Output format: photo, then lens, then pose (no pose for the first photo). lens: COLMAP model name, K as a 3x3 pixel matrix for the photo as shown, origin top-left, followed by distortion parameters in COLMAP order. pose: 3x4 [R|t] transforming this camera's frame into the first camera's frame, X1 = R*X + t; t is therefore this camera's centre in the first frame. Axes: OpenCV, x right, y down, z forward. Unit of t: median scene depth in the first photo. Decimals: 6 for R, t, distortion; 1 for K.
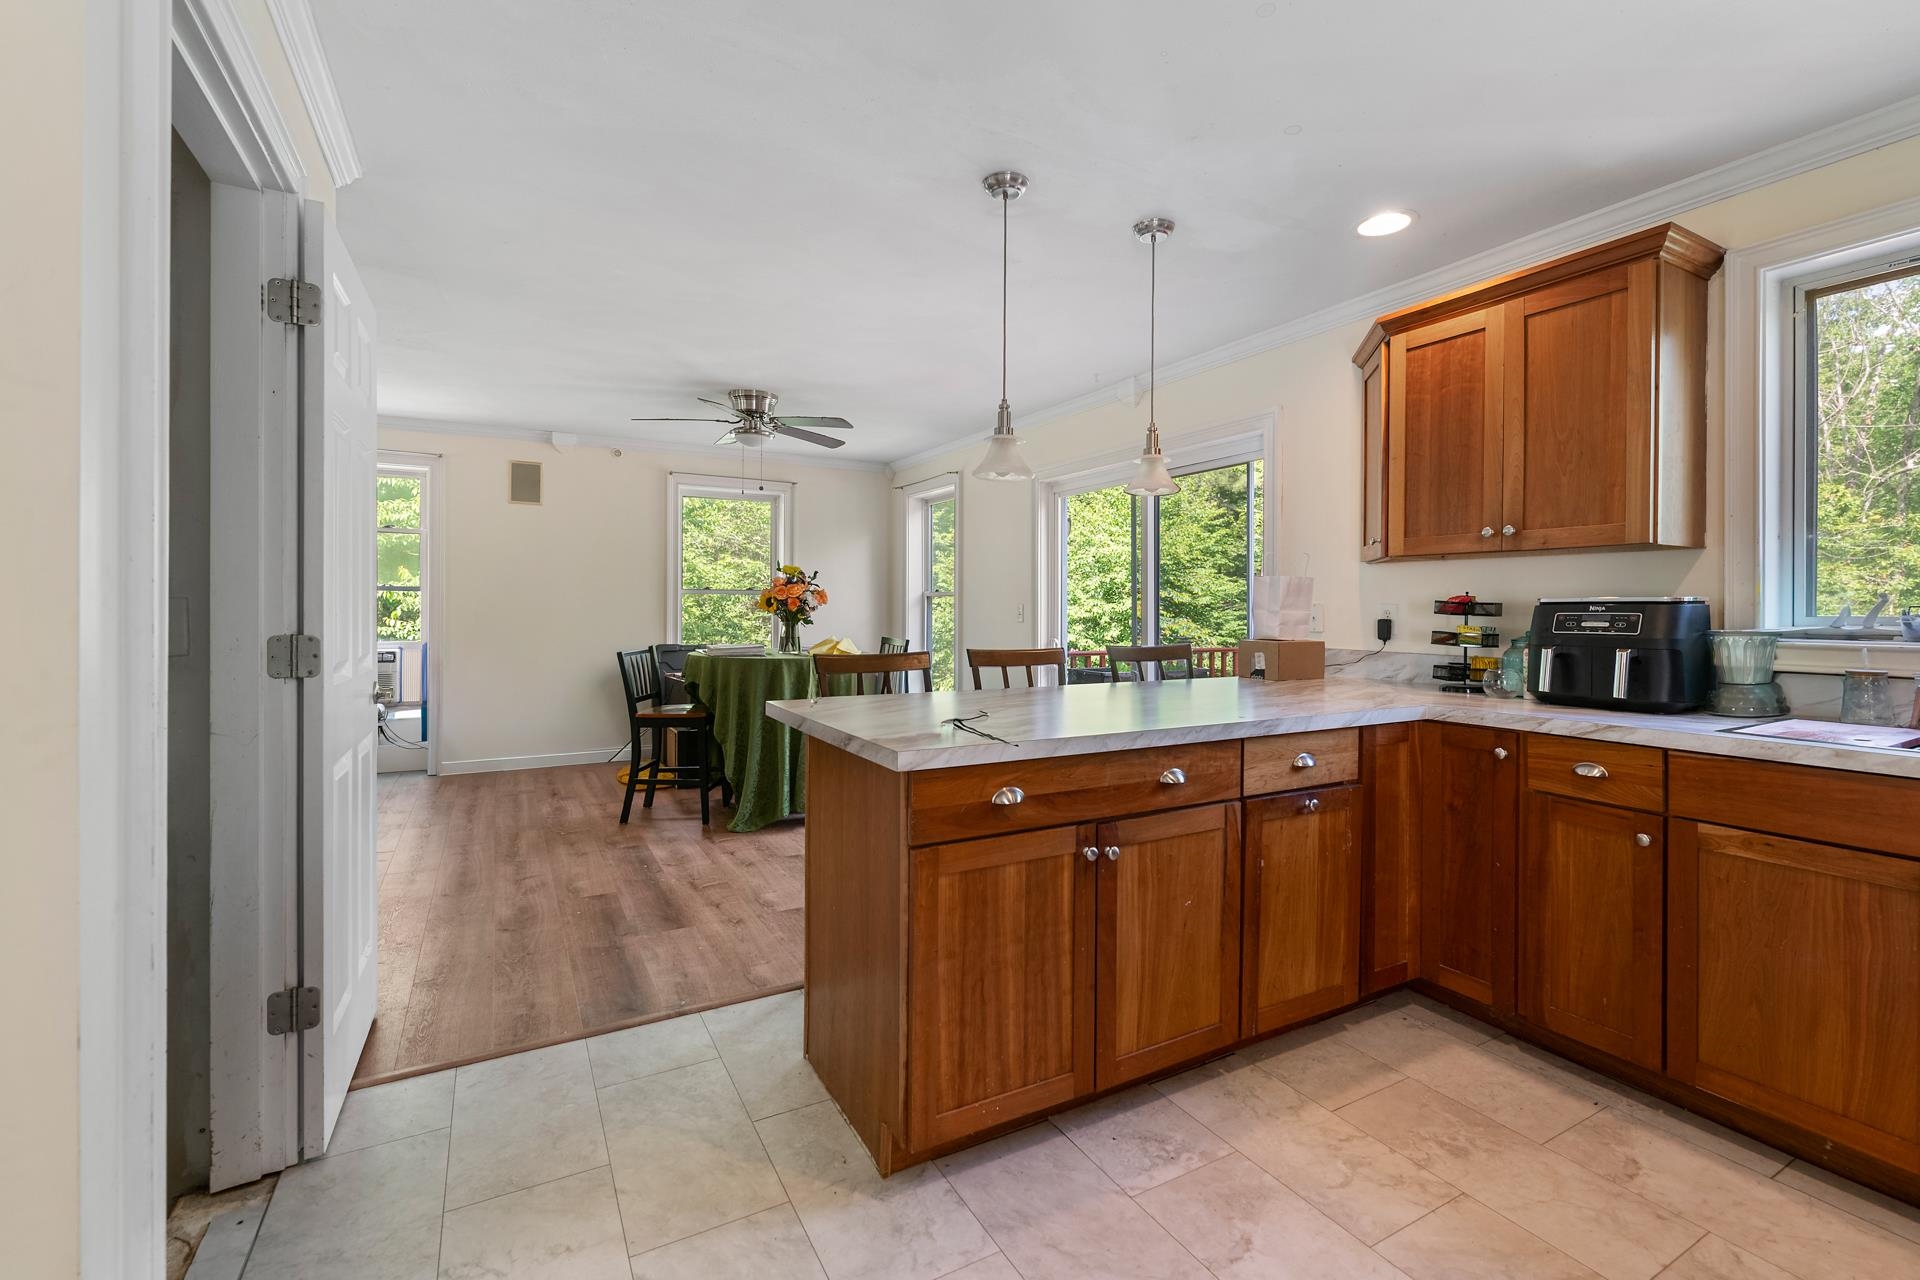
lens RADIAL K [[846.7, 0, 960.4], [0, 846.7, 609.3], [0, 0, 1]] dist [-0.006114, -0.000506]
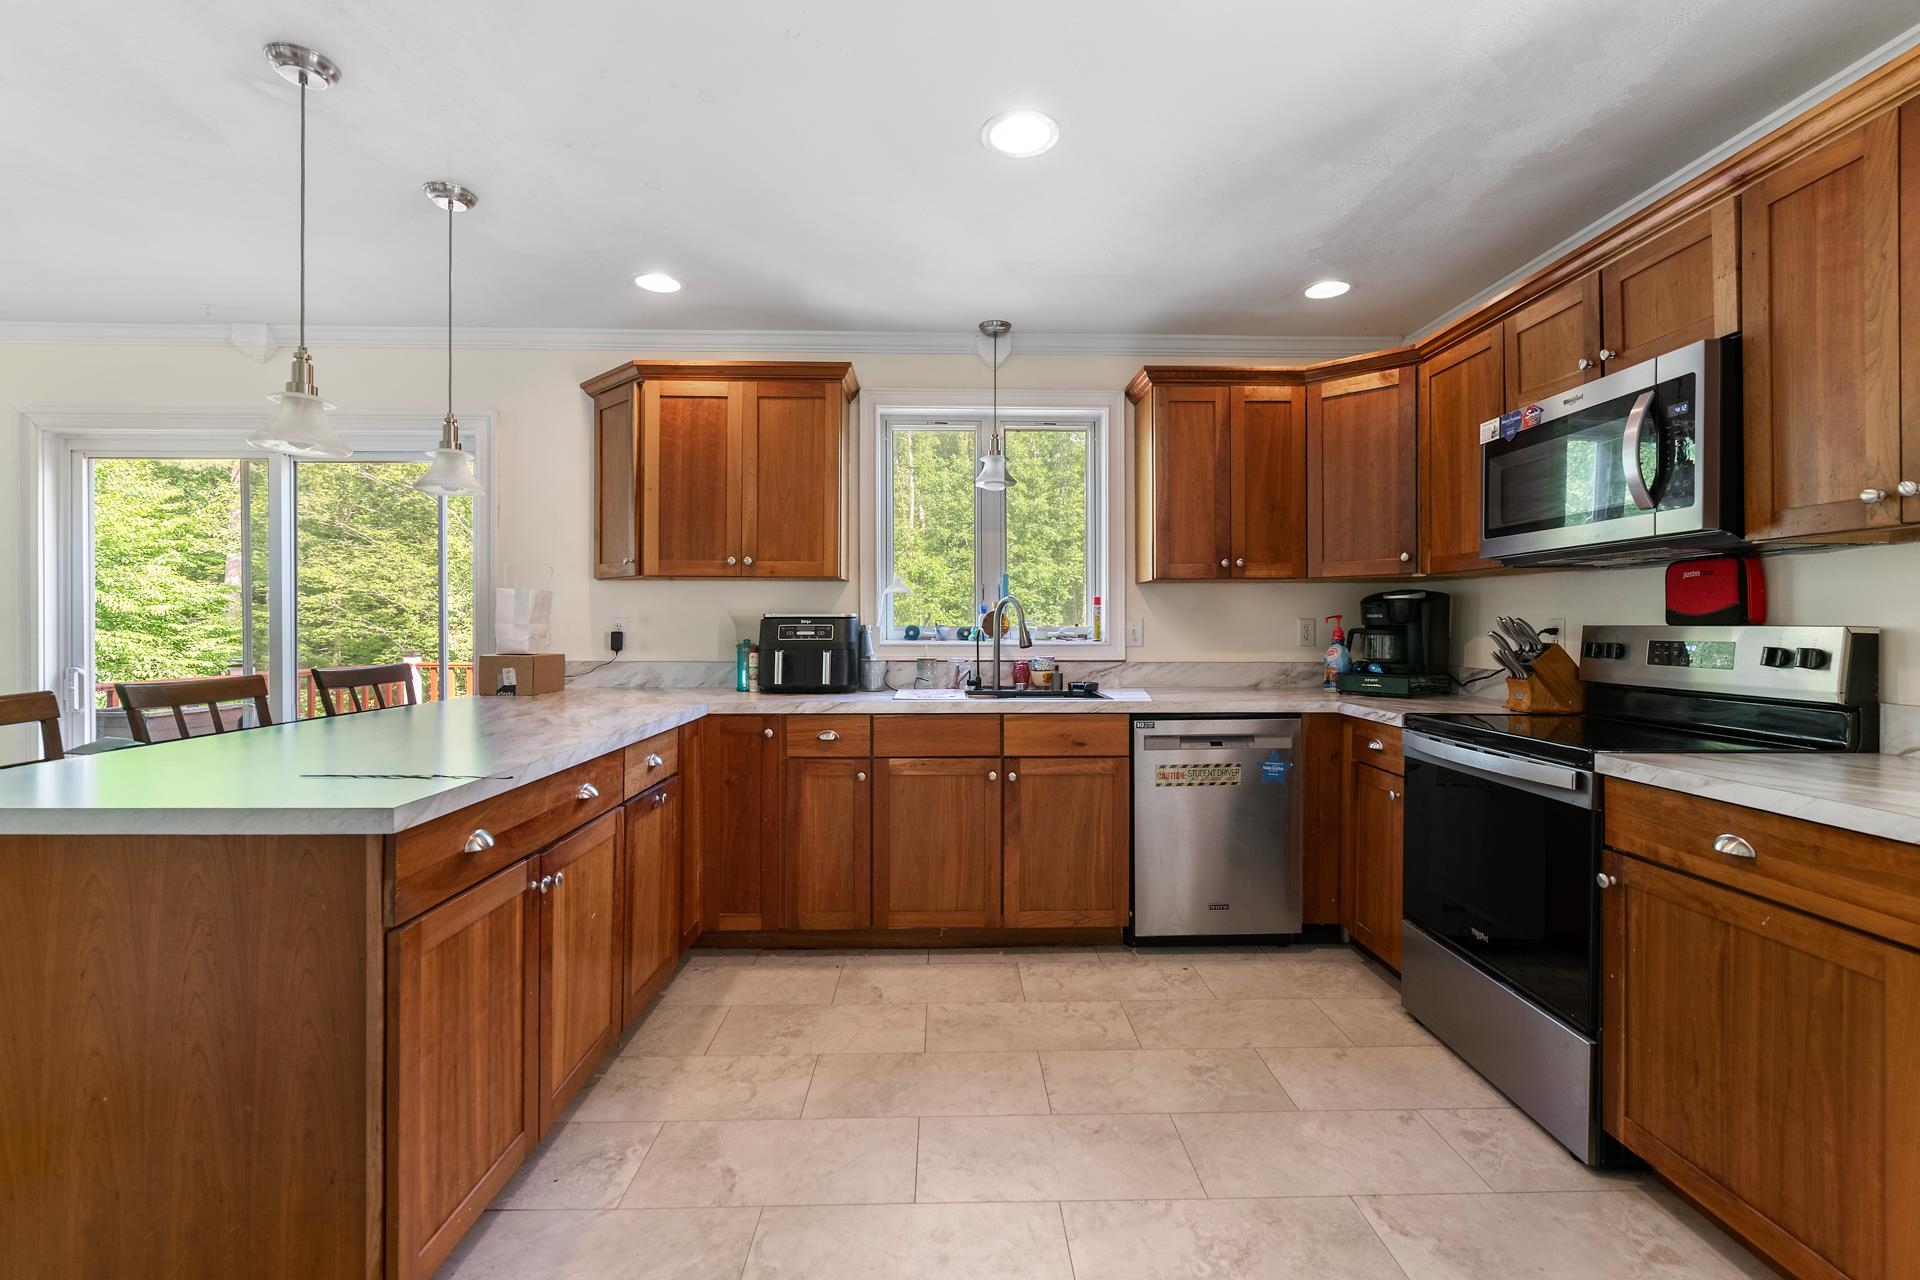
lens RADIAL K [[846.7, 0, 989.1], [0, 846.7, 623.1], [0, 0, 1]] dist [-0.006114, -0.000506]
pose [[0.435688, -0.002573, 0.900094, -0.387853], [0.001417, 0.999997, 0.002173, -0.001393], [-0.900097, 0.000329, 0.435690, 0.125385]]
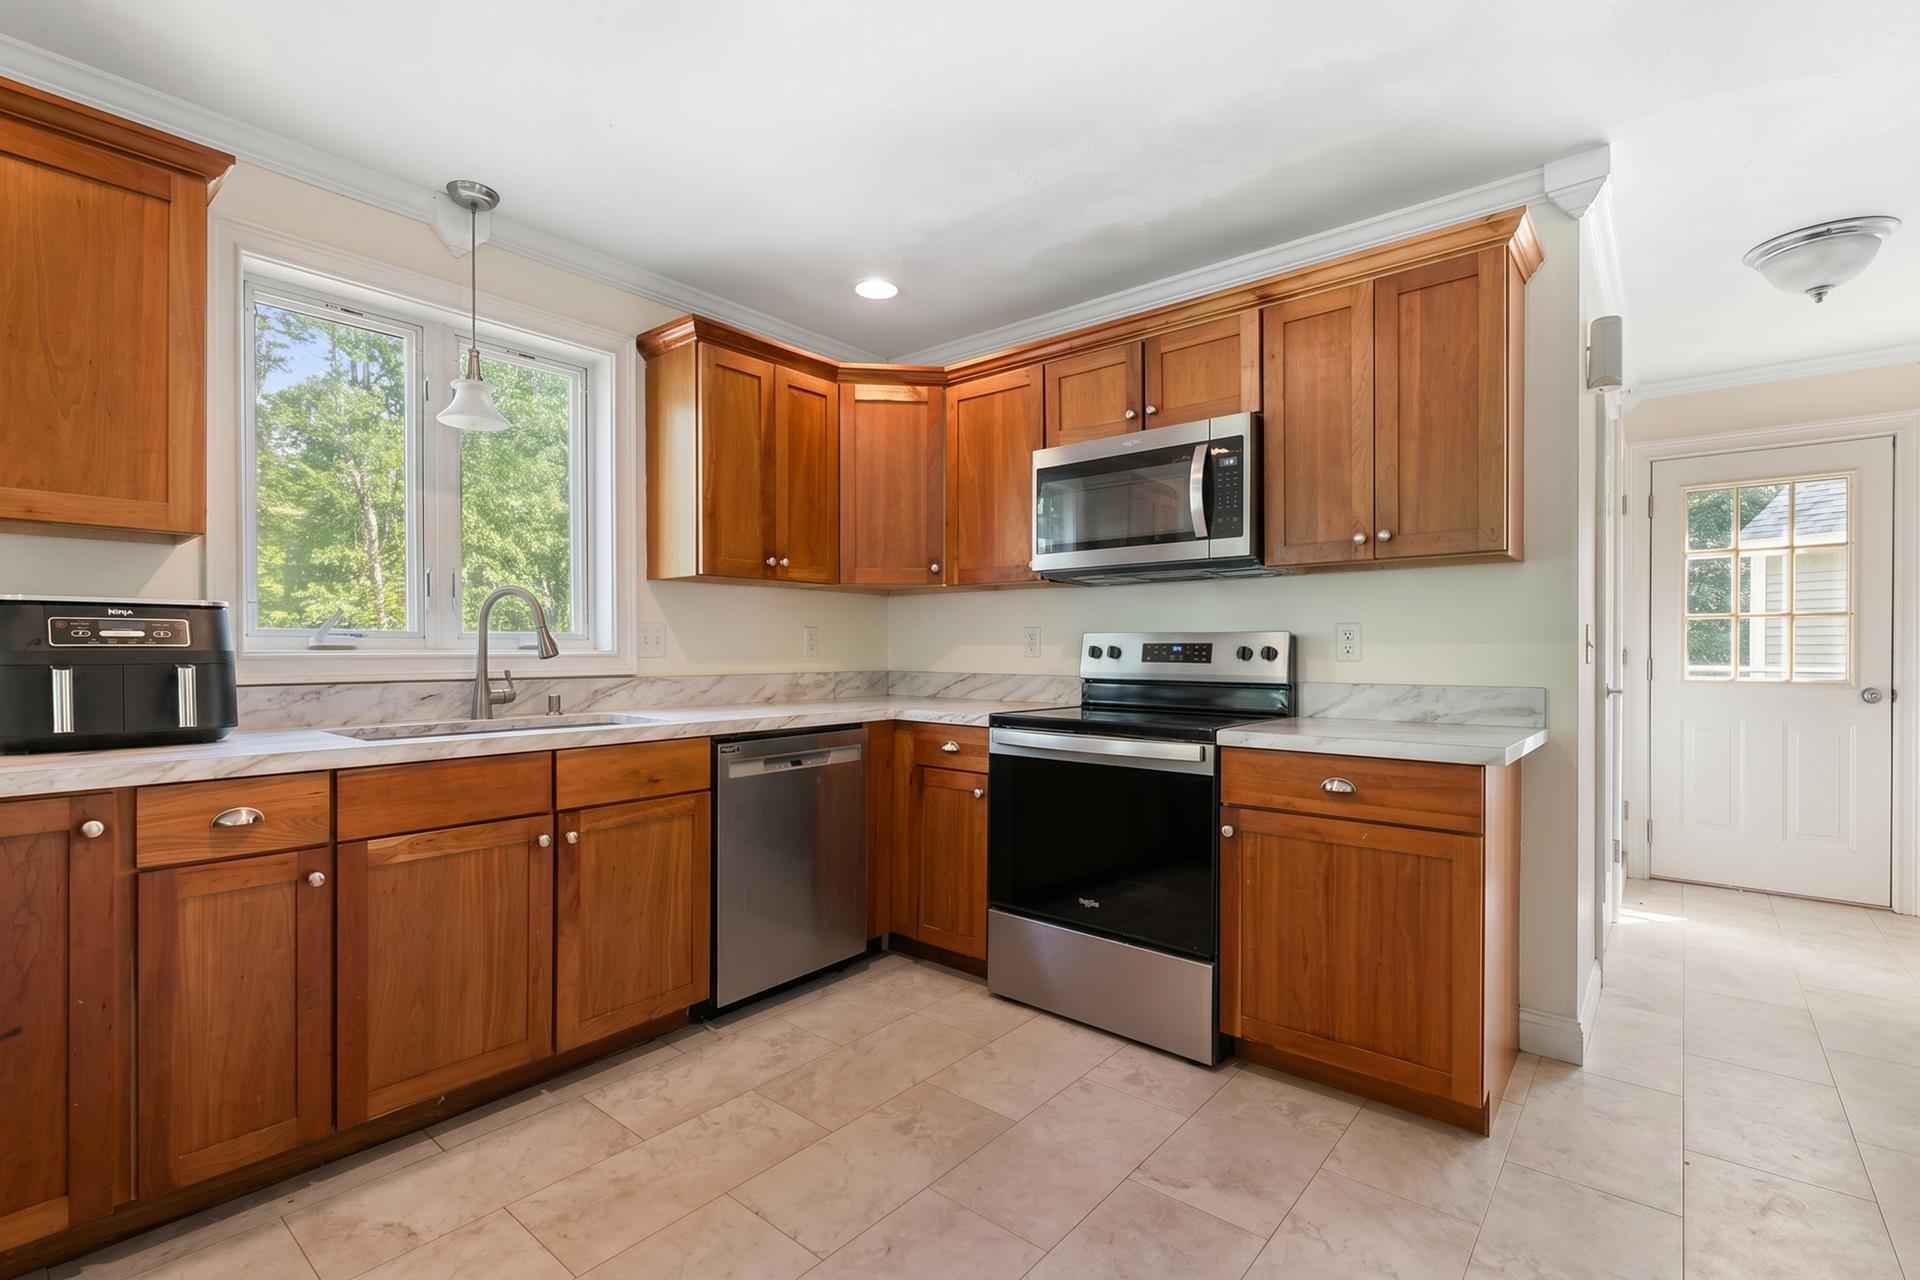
lens RADIAL K [[846.7, 0, 975.7], [0, 846.7, 654.4], [0, 0, 1]] dist [-0.006114, -0.000506]
pose [[-0.378310, -0.009963, 0.925625, -0.215487], [-0.001474, 0.999947, 0.010160, 0.028853], [-0.925678, 0.002479, -0.378305, 0.615957]]
